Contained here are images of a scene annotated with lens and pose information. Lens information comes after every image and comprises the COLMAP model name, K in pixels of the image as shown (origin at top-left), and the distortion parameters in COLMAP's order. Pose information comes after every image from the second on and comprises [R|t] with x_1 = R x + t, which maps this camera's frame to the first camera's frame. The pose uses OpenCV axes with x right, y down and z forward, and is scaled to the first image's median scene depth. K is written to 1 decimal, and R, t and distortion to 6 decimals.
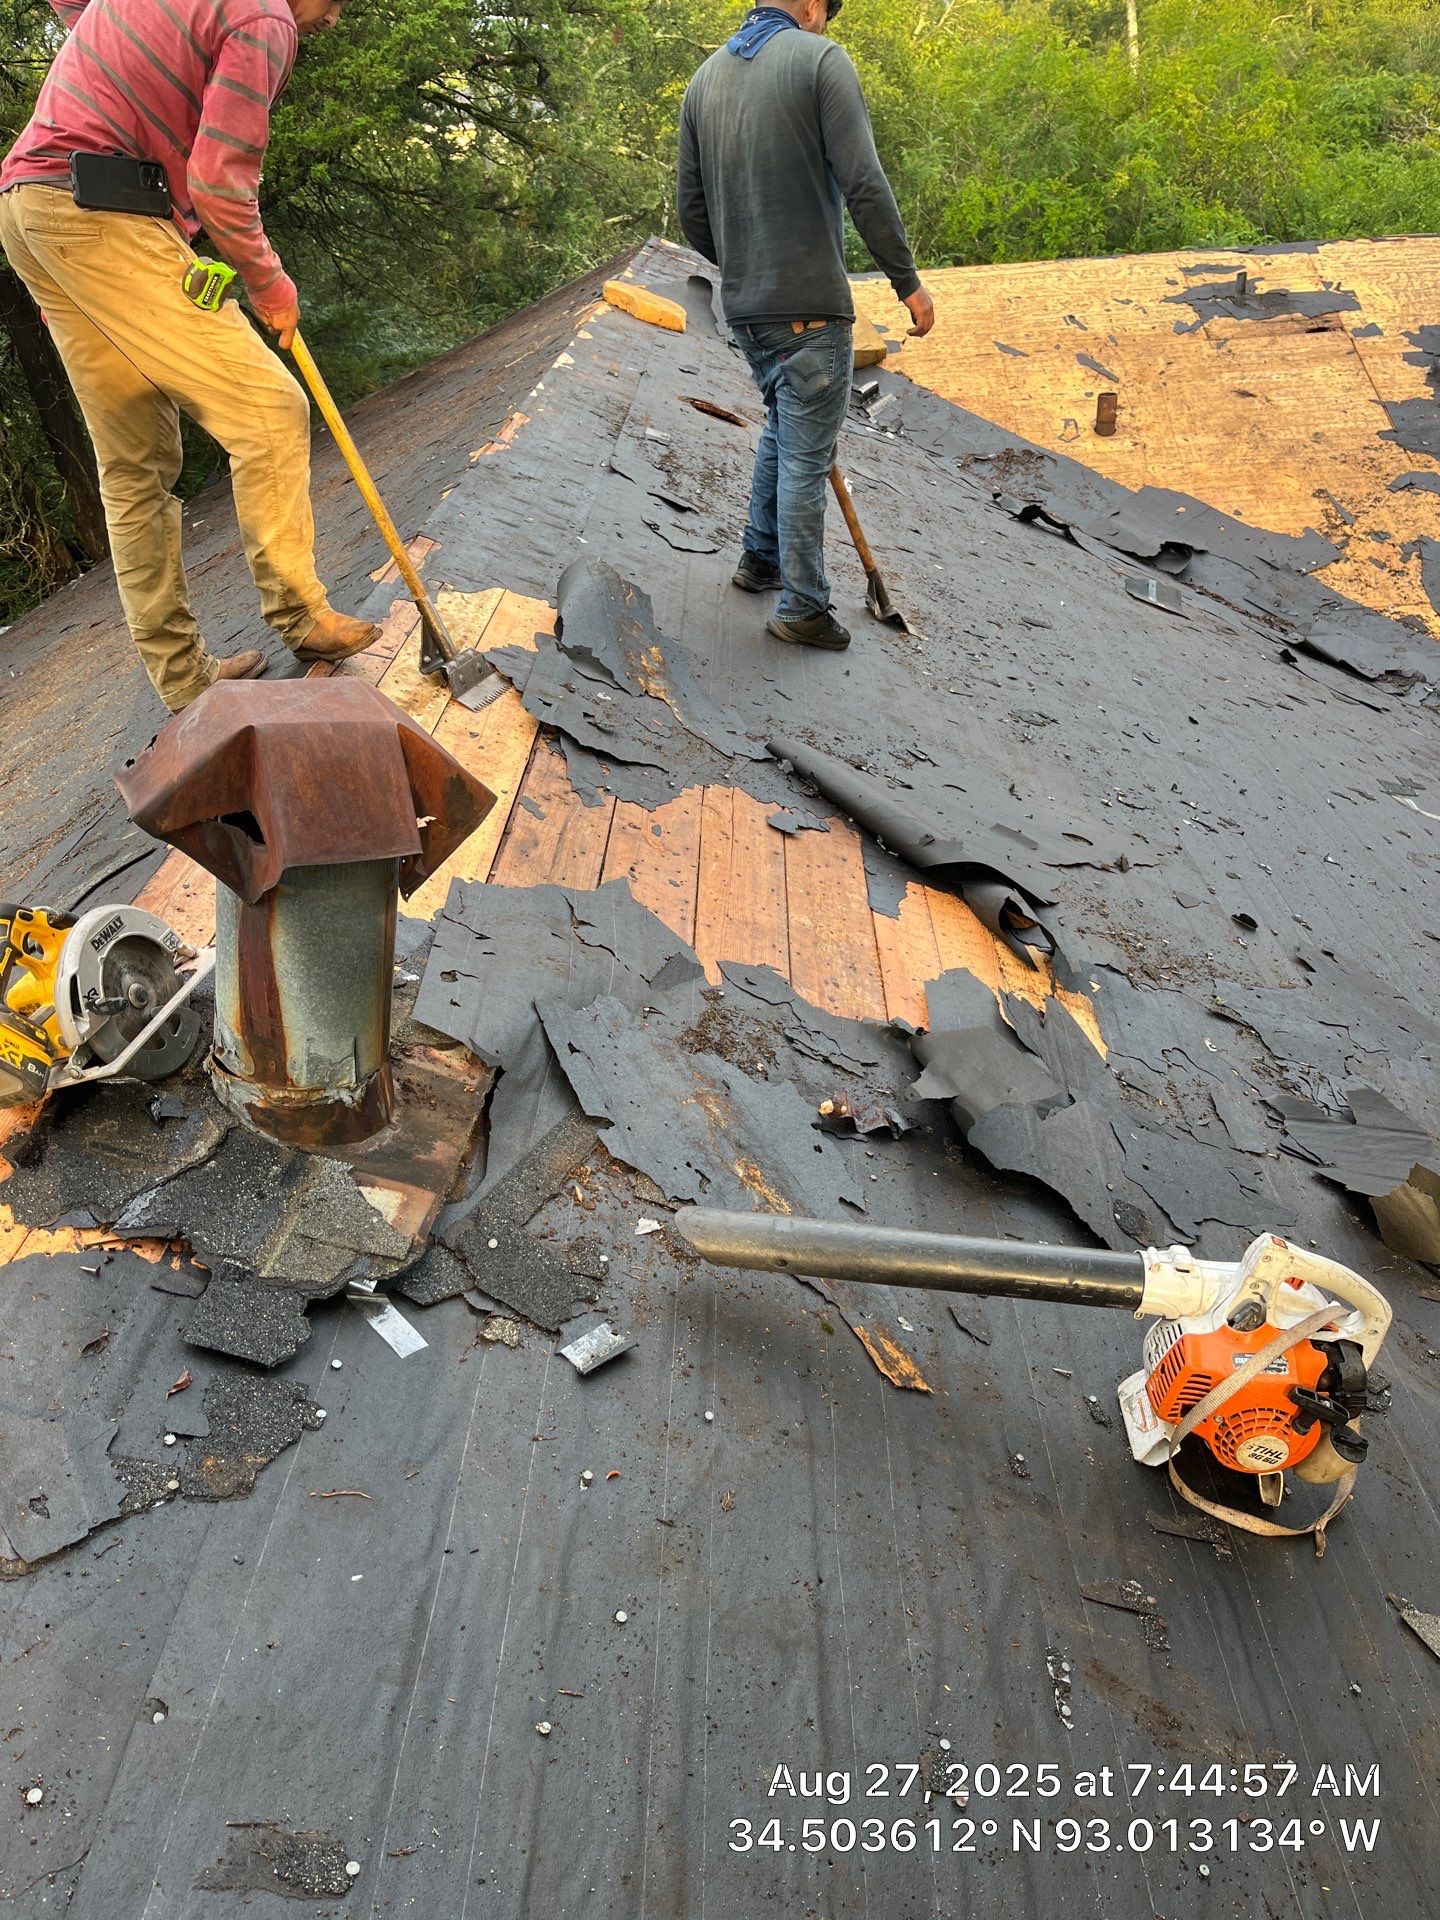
lens RADIAL K [[1460.4, 0, 699.2], [0, 1460.4, 970.3], [0, 0, 1]] dist [0.077745, -0.114828]
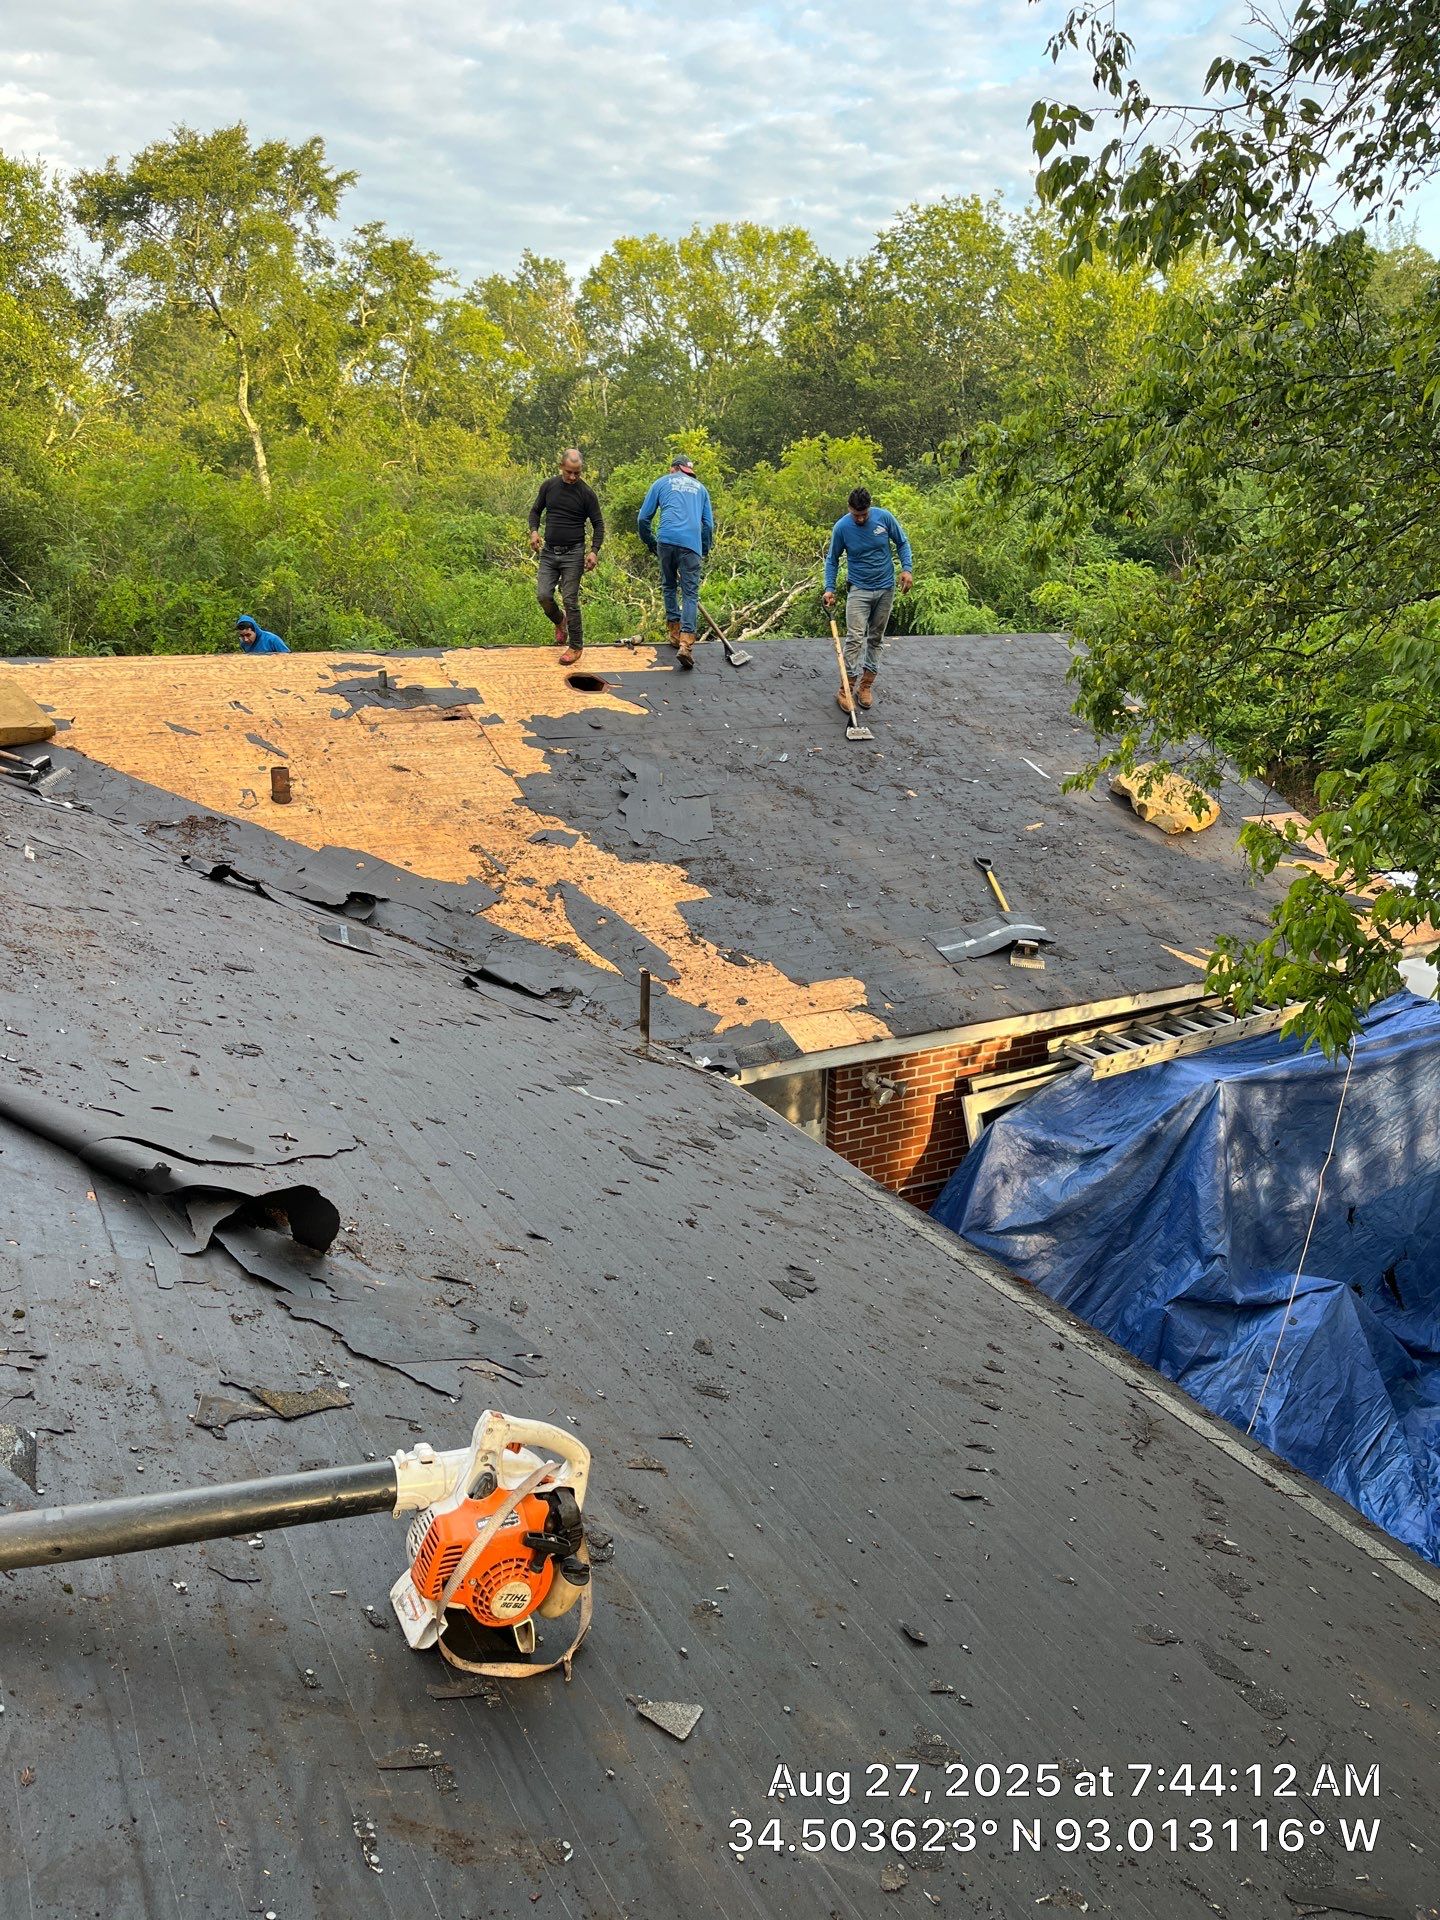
lens RADIAL K [[1541.7, 0, 776.1], [0, 1541.7, 965.8], [0, 0, 1]] dist [0.042353, -0.056609]
pose [[0.850790, -0.070721, 0.520725, -0.021967], [0.193448, 0.963469, -0.185215, 0.040276], [-0.488604, 0.258312, 0.833391, -0.113377]]
